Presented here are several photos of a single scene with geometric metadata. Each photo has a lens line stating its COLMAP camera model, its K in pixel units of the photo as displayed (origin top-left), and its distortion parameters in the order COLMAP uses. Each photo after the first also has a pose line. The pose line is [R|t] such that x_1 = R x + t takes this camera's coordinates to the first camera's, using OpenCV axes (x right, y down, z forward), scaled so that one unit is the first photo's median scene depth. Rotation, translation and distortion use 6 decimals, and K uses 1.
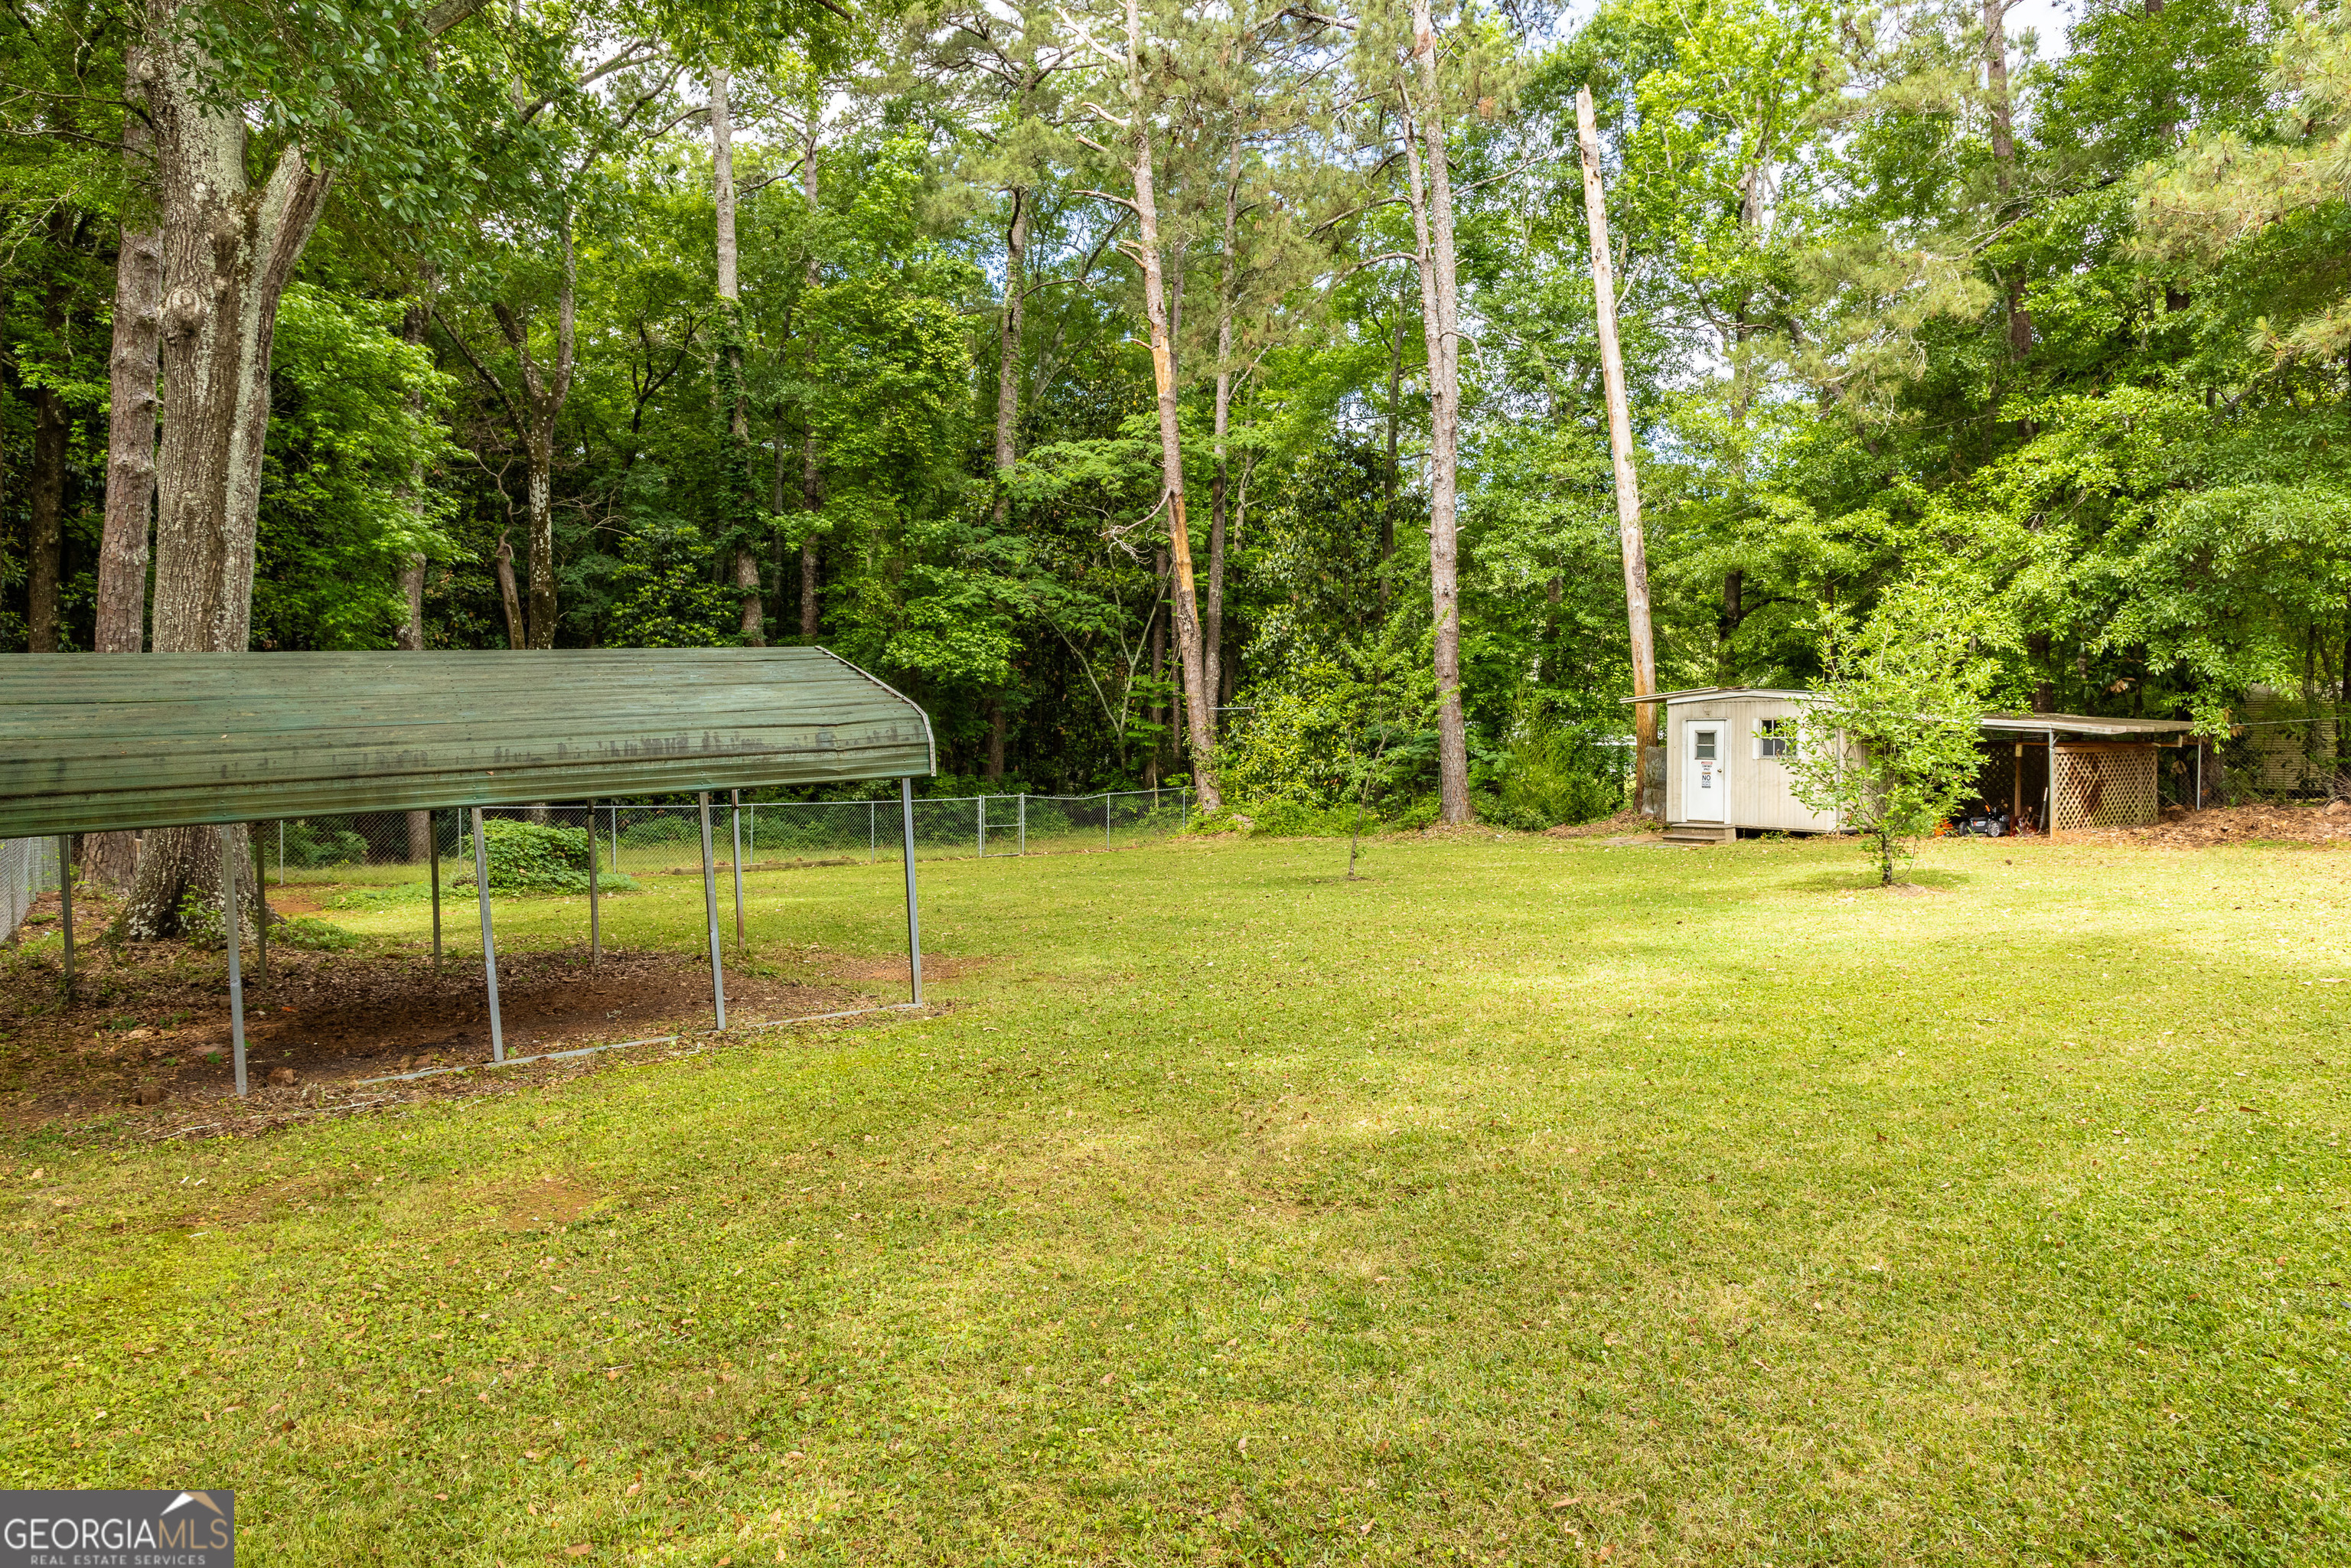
lens RADIAL K [[1594.4, 0, 1175.5], [0, 1594.4, 784.0], [0, 0, 1]] dist [-0.005885, 0.003707]
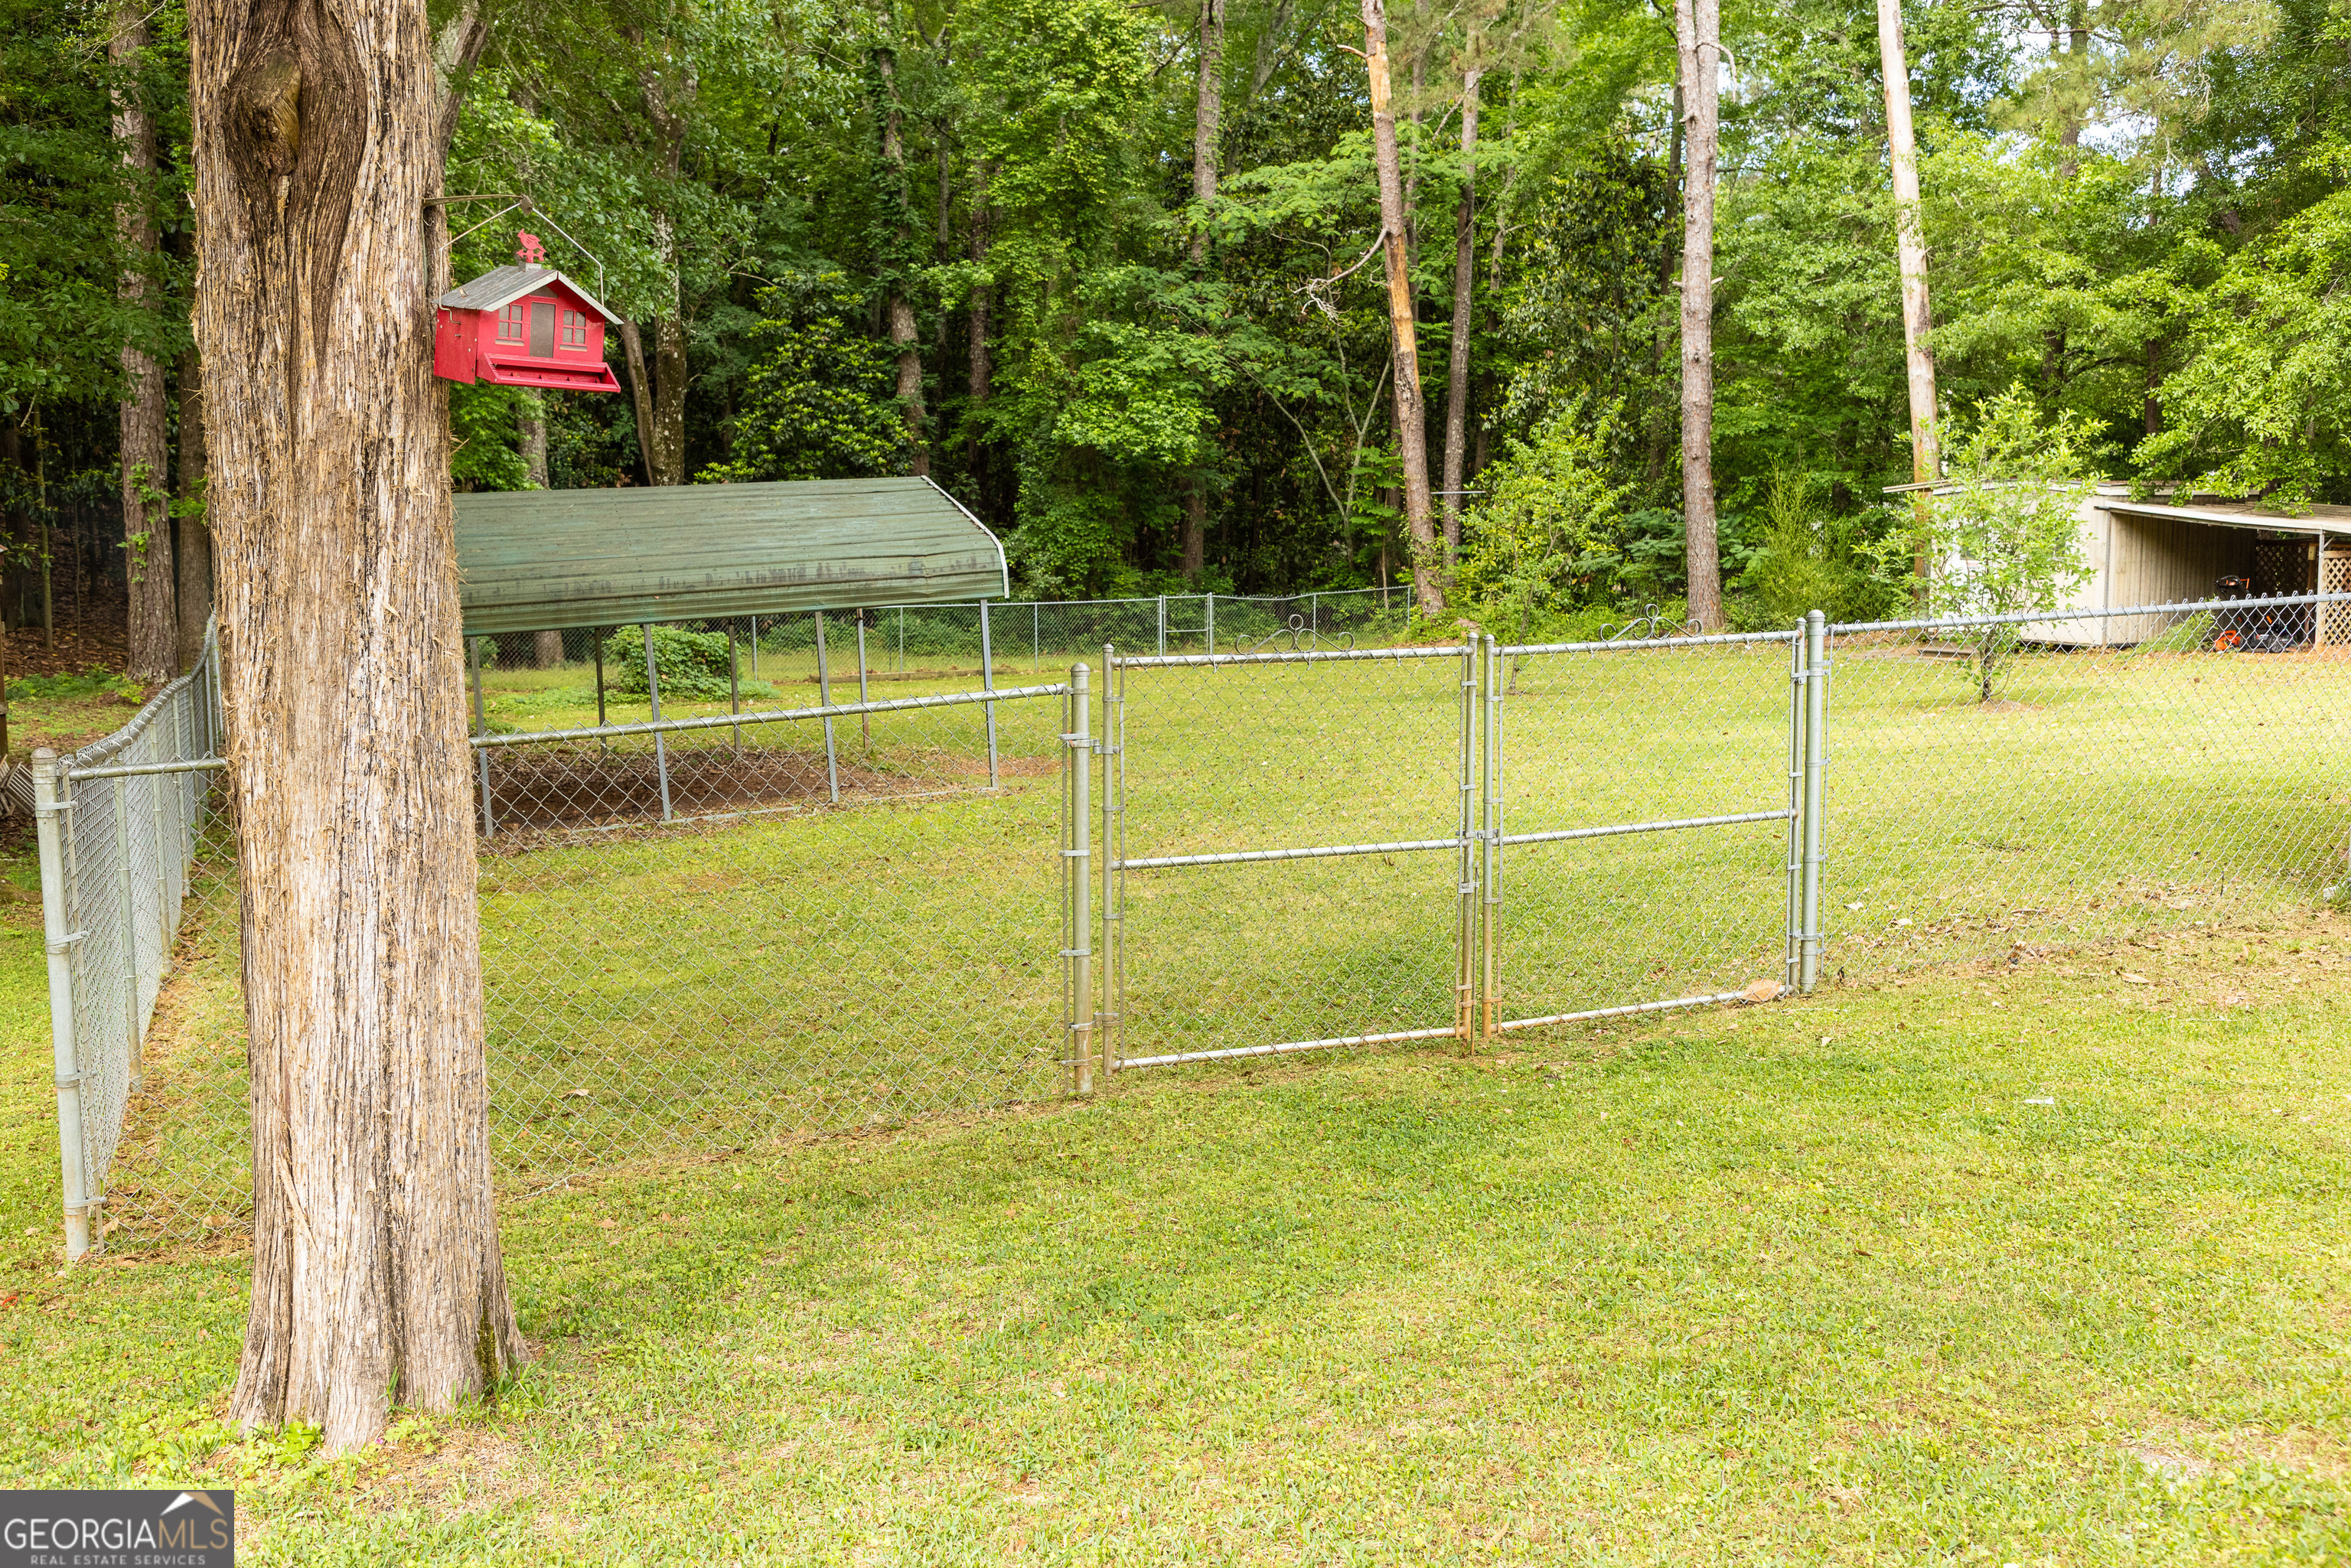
lens RADIAL K [[2208.5, 0, 1175.5], [0, 2208.5, 784.0], [0, 0, 1]] dist [-0.008866, 0.003812]
pose [[0.988421, 0.016580, -0.150829, 0.065112], [-0.001738, 0.995184, 0.098011, -0.008213], [0.151728, -0.096614, 0.983689, -0.179501]]
